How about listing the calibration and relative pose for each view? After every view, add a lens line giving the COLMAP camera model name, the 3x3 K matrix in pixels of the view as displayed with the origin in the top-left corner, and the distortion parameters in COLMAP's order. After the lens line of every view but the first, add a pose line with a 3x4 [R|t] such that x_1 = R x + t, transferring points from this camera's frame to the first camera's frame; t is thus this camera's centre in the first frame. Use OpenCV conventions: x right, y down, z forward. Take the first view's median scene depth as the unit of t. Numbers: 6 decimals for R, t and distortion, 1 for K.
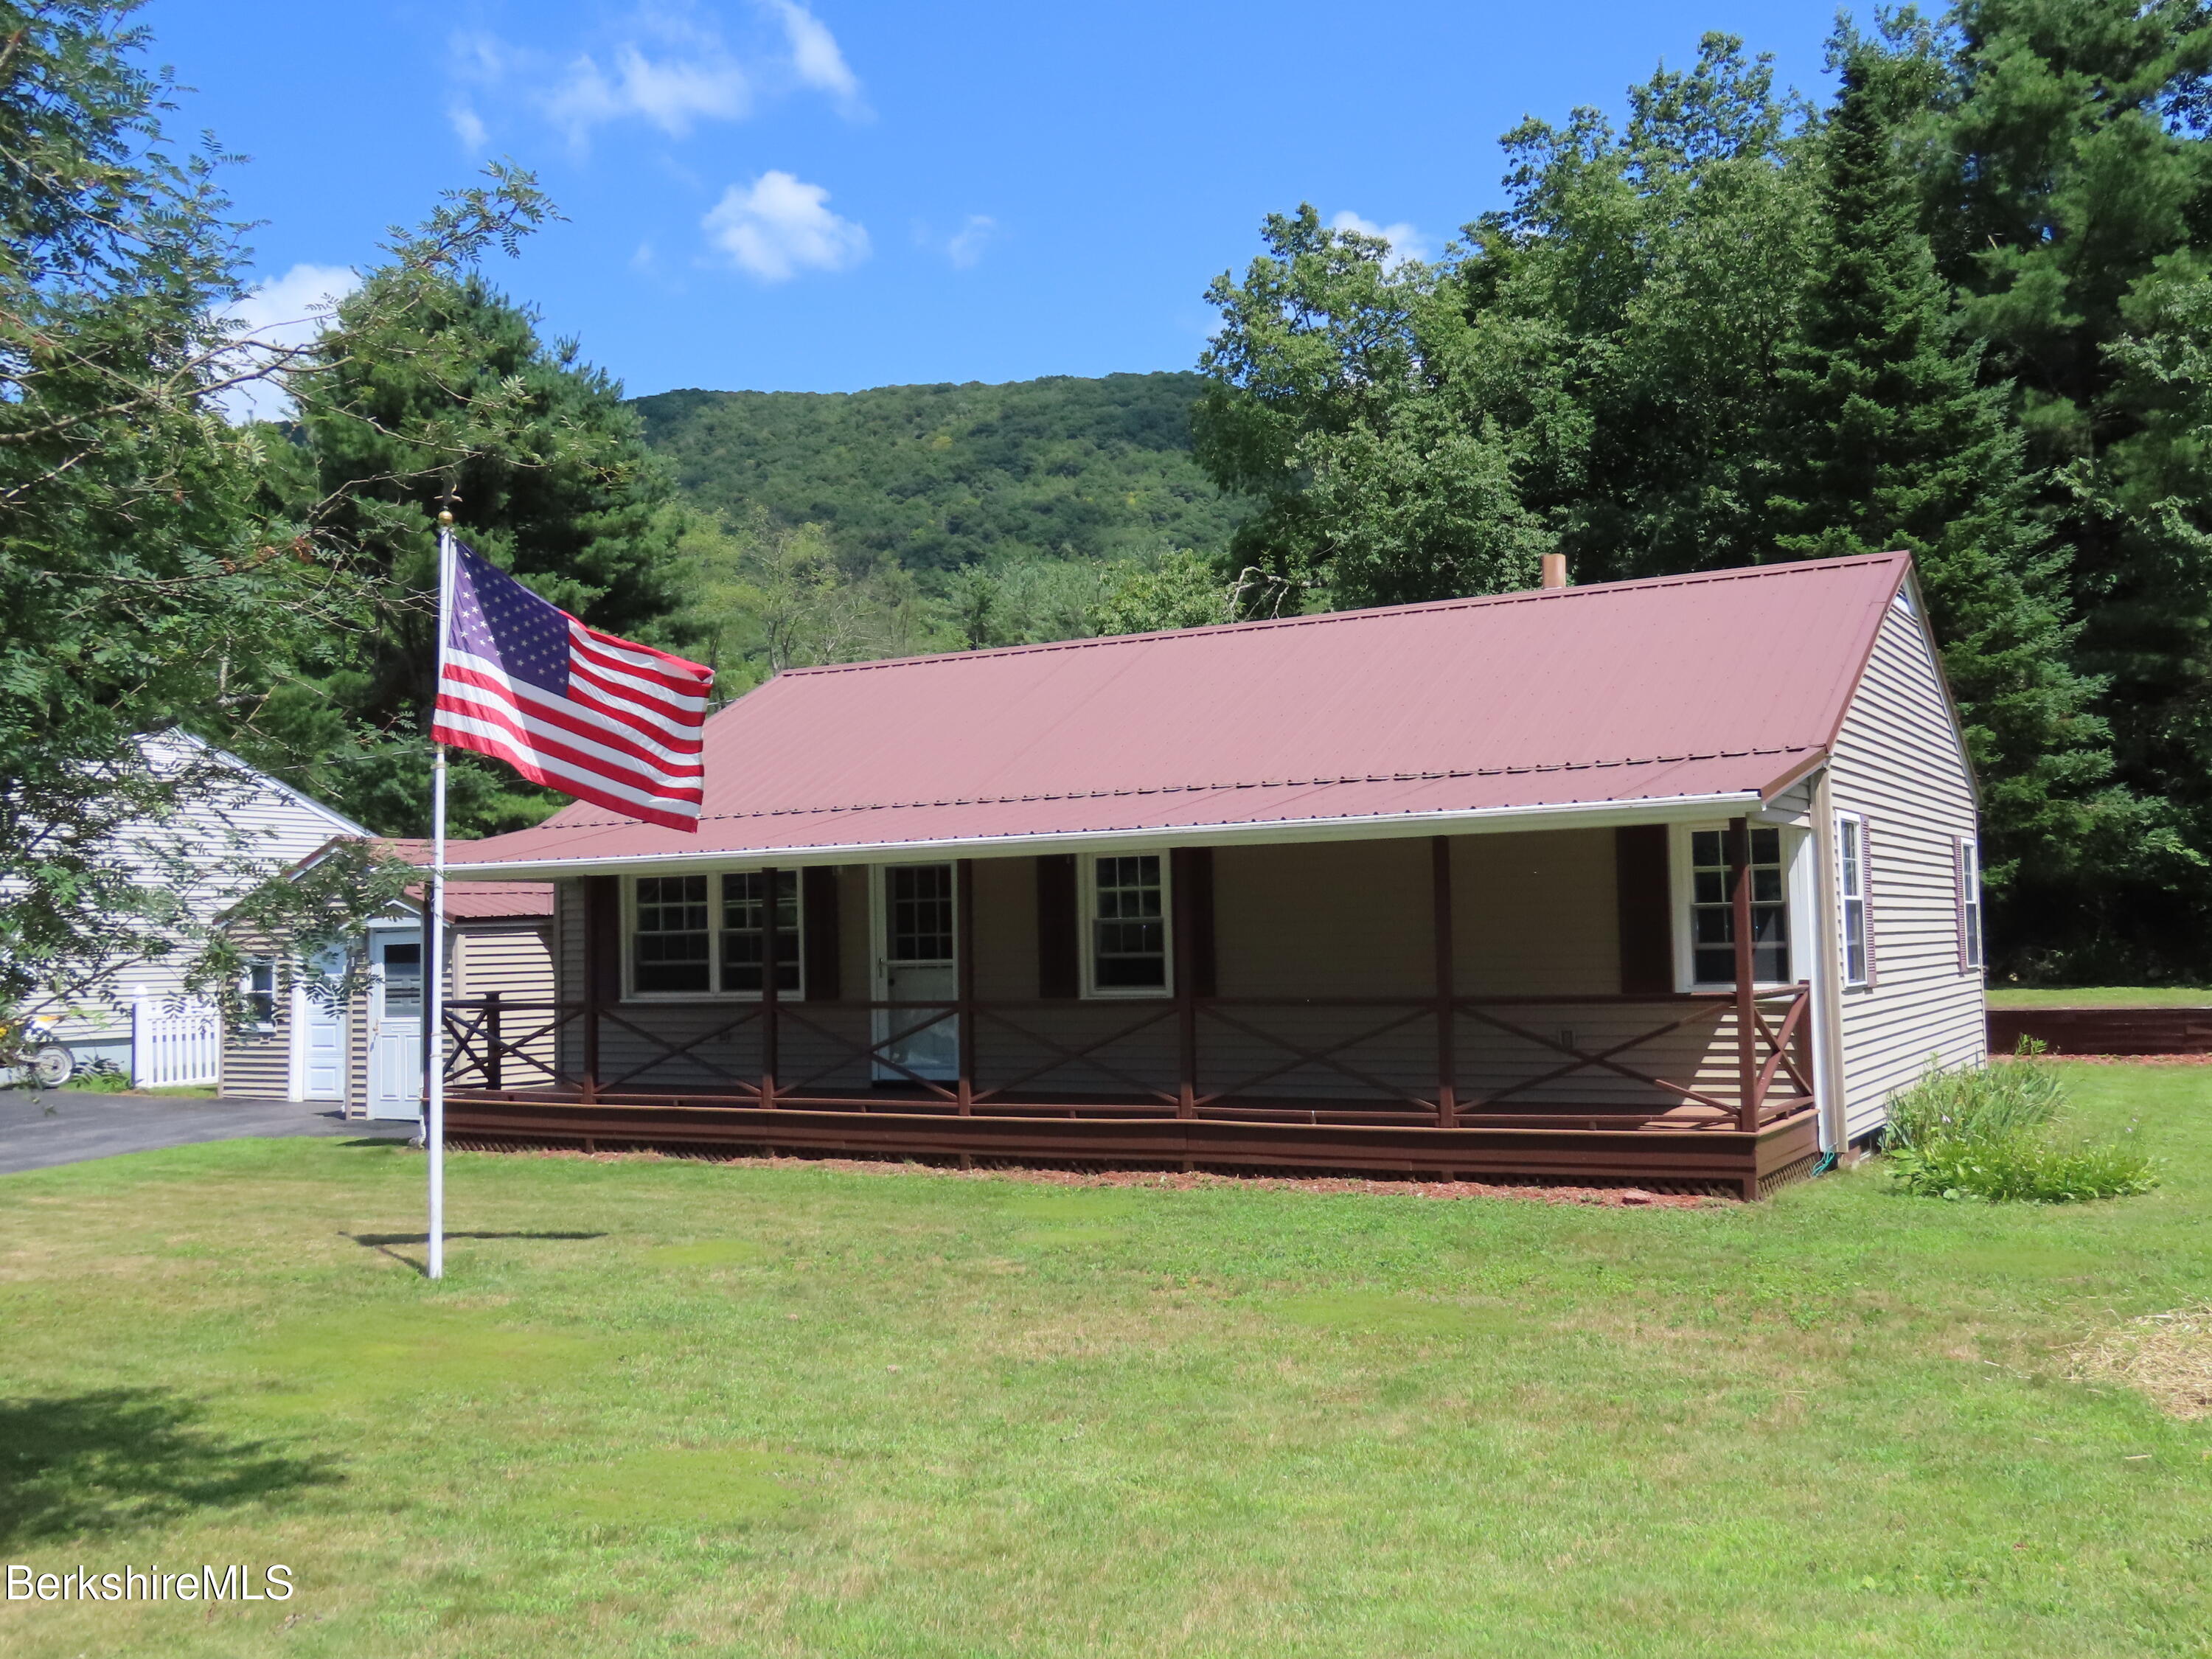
lens RADIAL K [[2083.7, 0, 1111.0], [0, 2083.7, 836.5], [0, 0, 1]] dist [0.010607, 0.007408]
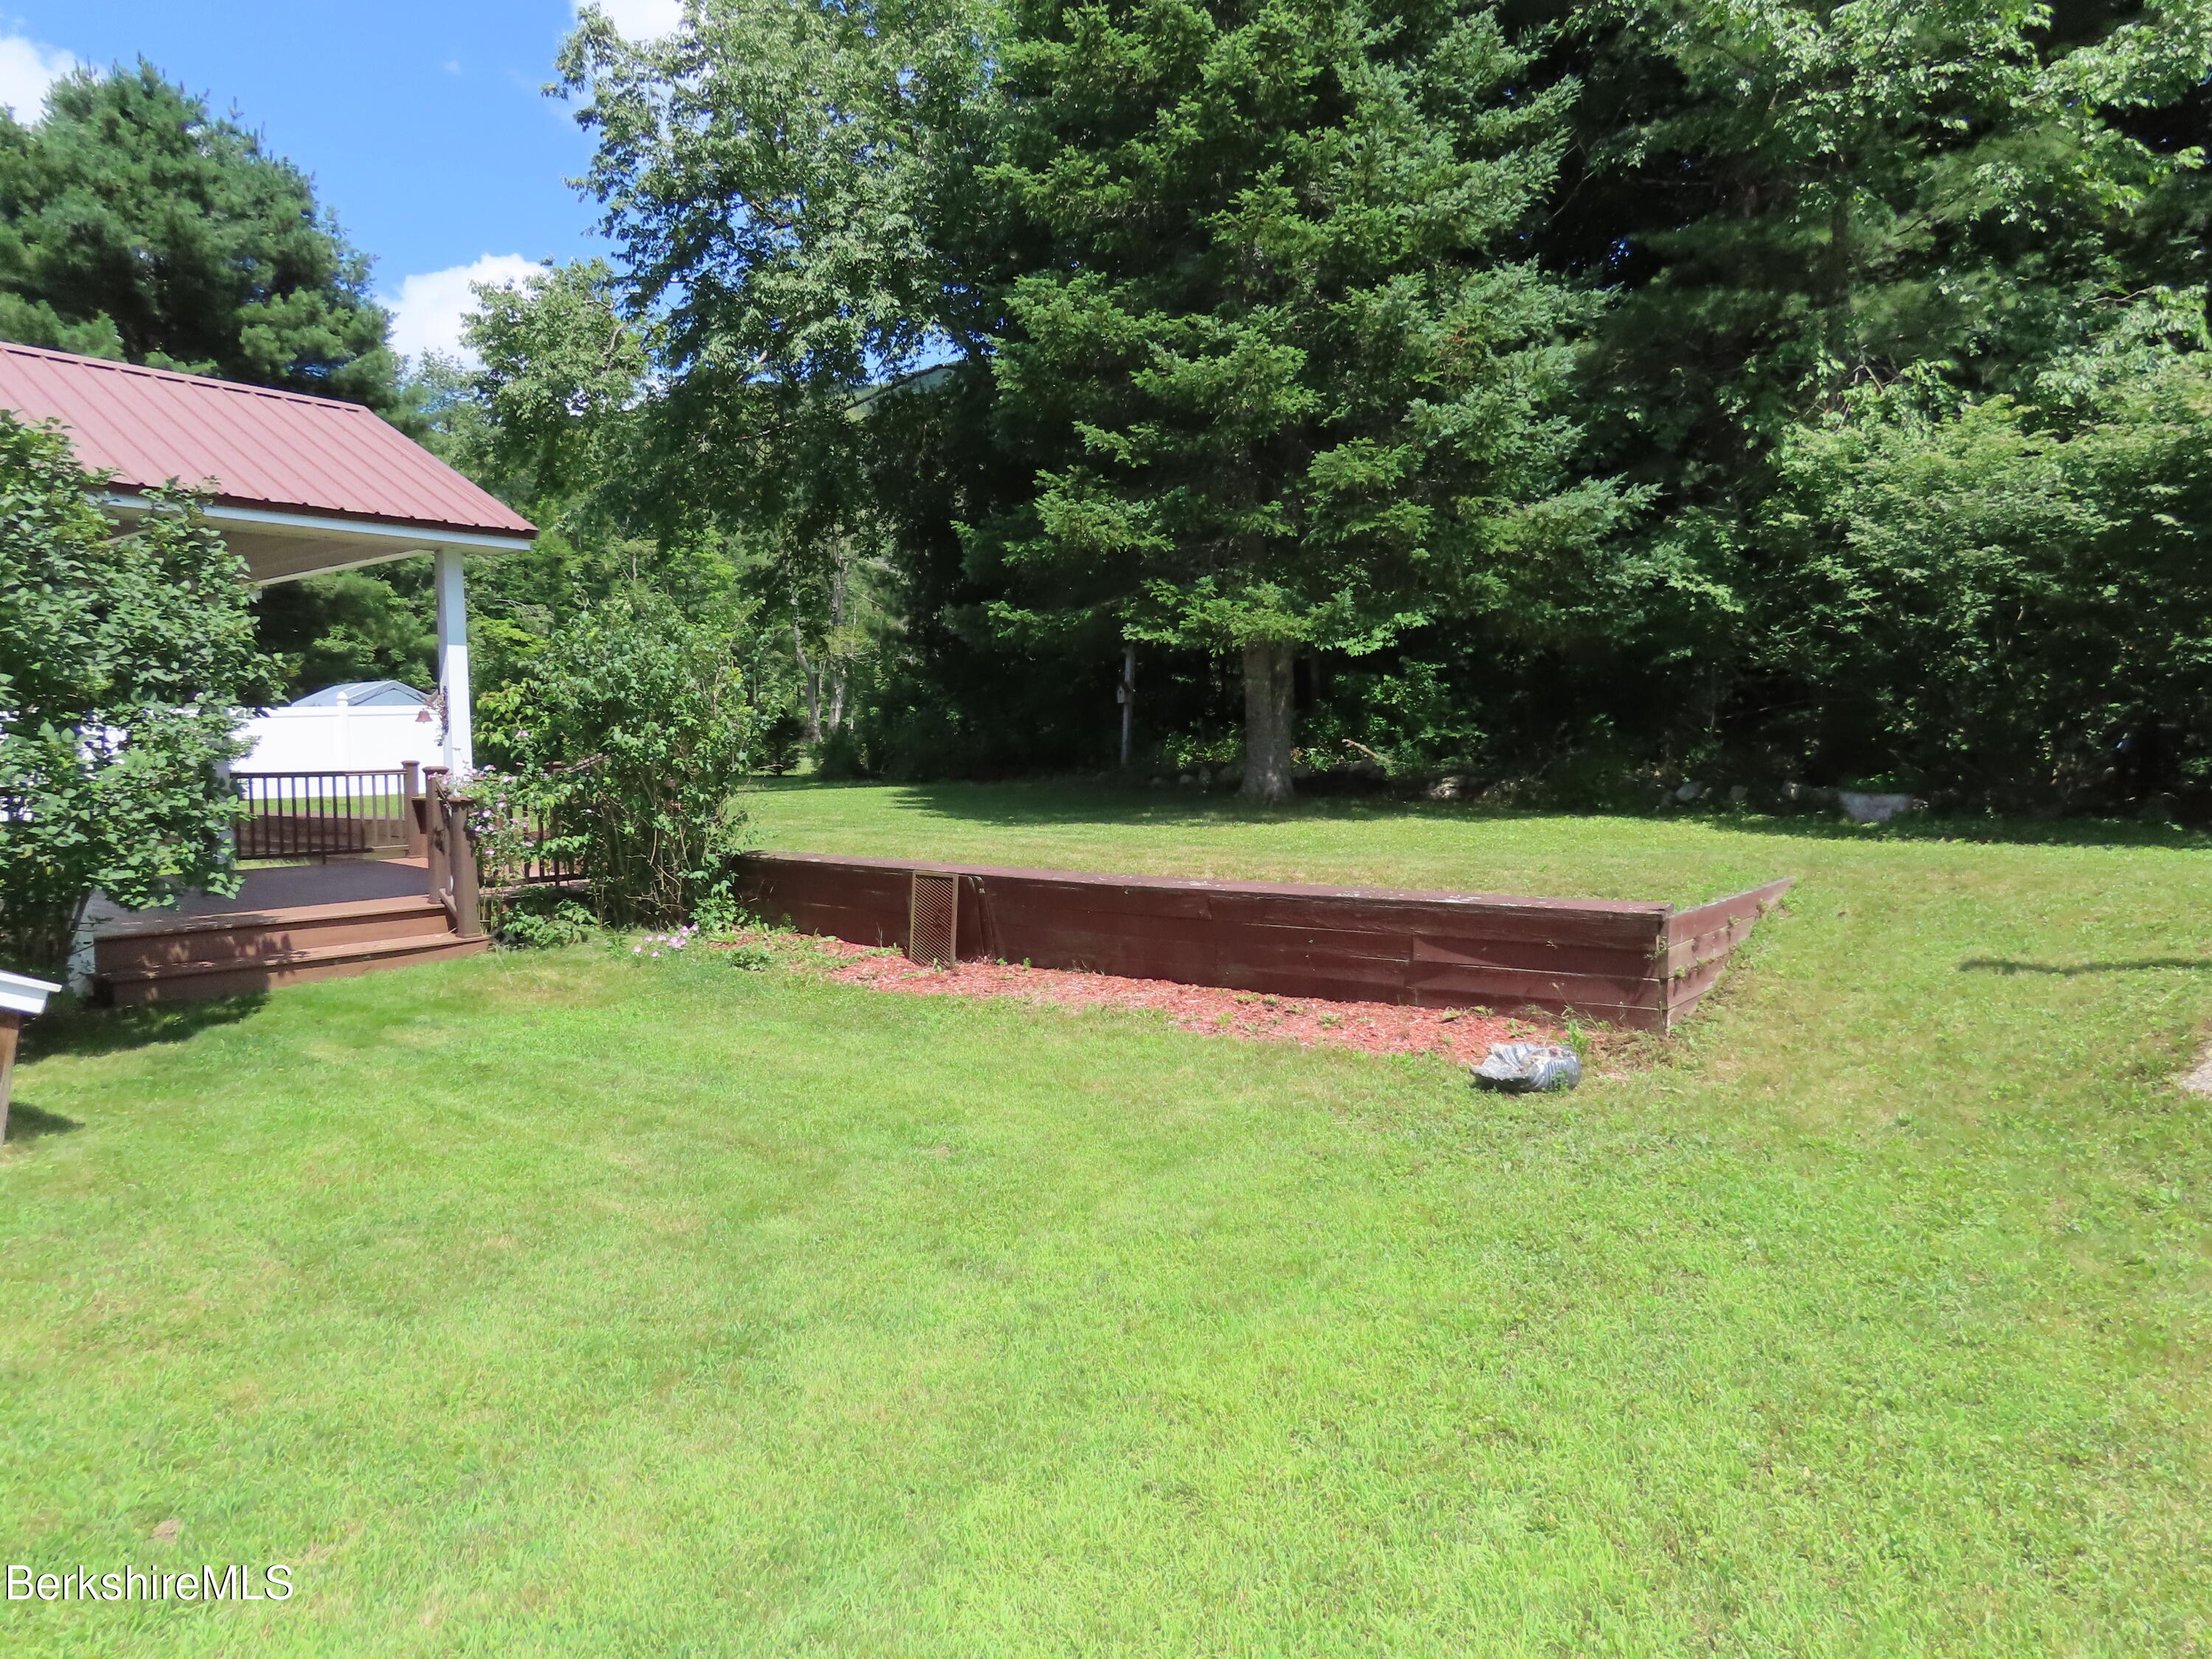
lens RADIAL K [[1402.9, 0, 1106.2], [0, 1402.9, 837.8], [0, 0, 1]] dist [-0.008751, 0.003176]
pose [[0.990829, 0.019232, -0.133749, 0.617460], [-0.003410, 0.993062, 0.117539, 0.047397], [0.135082, -0.116004, 0.984020, 0.902249]]
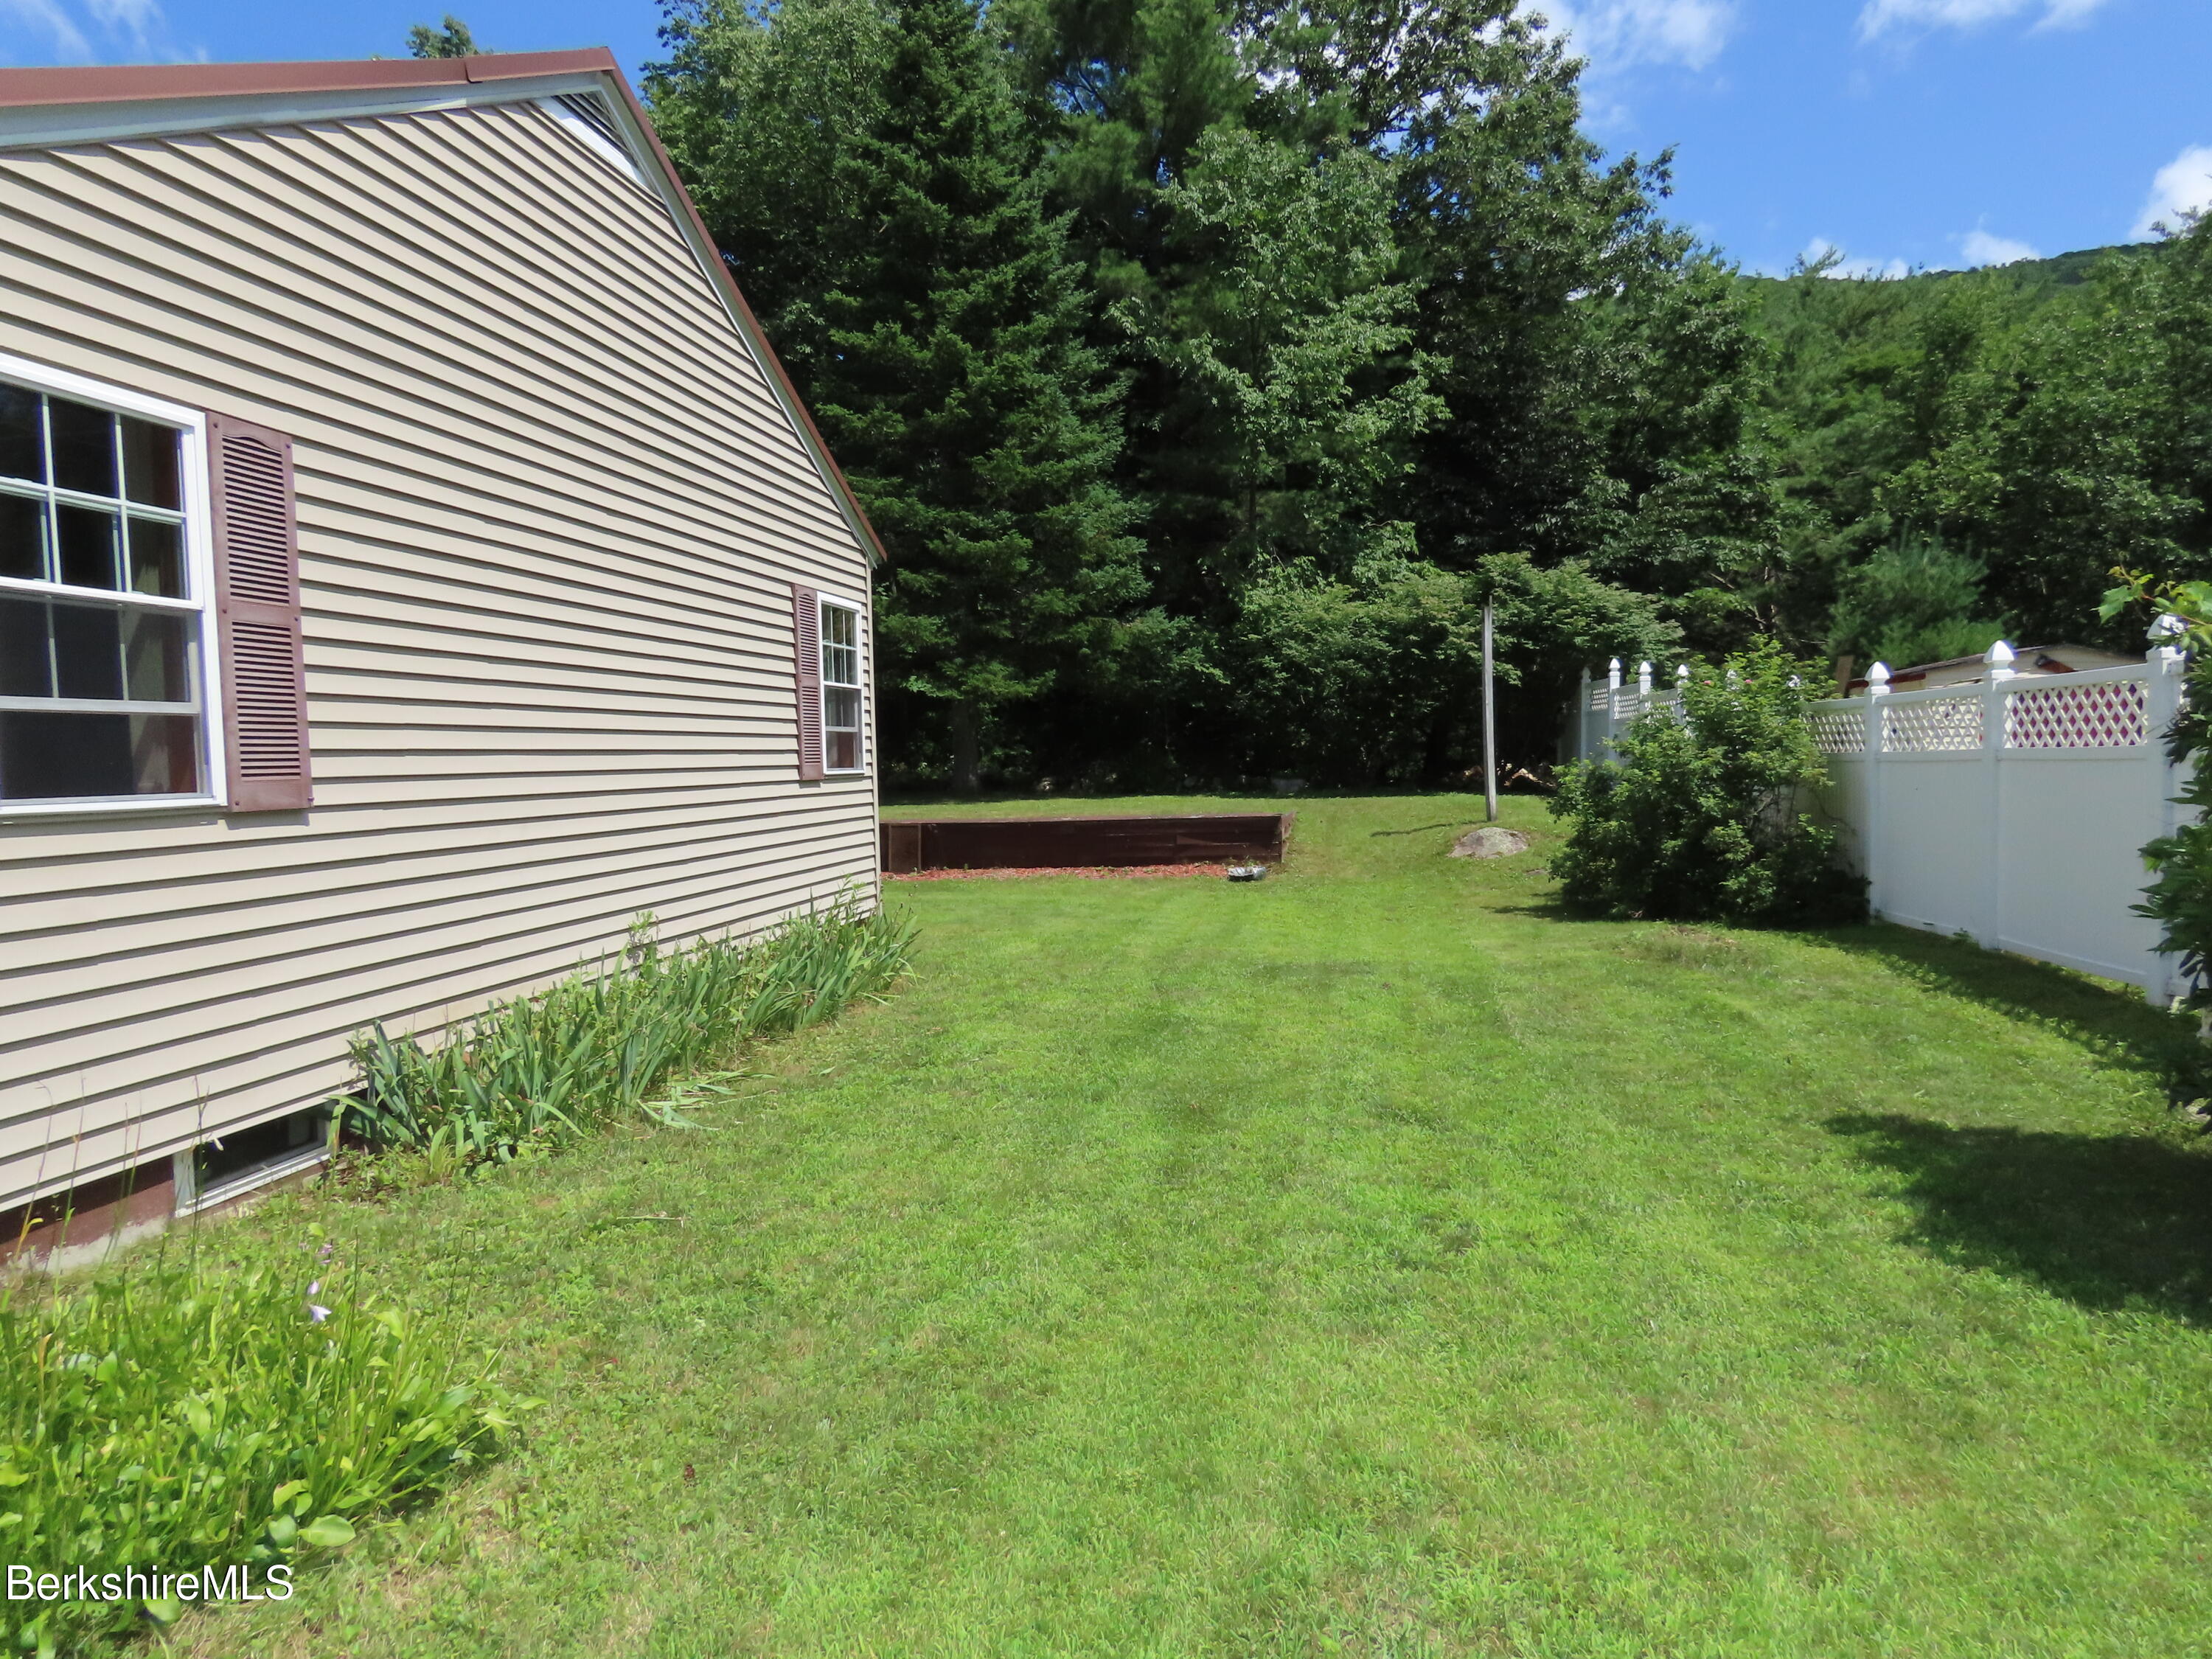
lens RADIAL K [[1397.6, 0, 1098.6], [0, 1397.6, 836.9], [0, 0, 1]] dist [0.005090, 0.000249]
pose [[0.943584, -0.018372, 0.330624, 0.334580], [-0.014902, 0.995092, 0.097825, 0.035571], [-0.330799, -0.097233, 0.938679, 0.507857]]
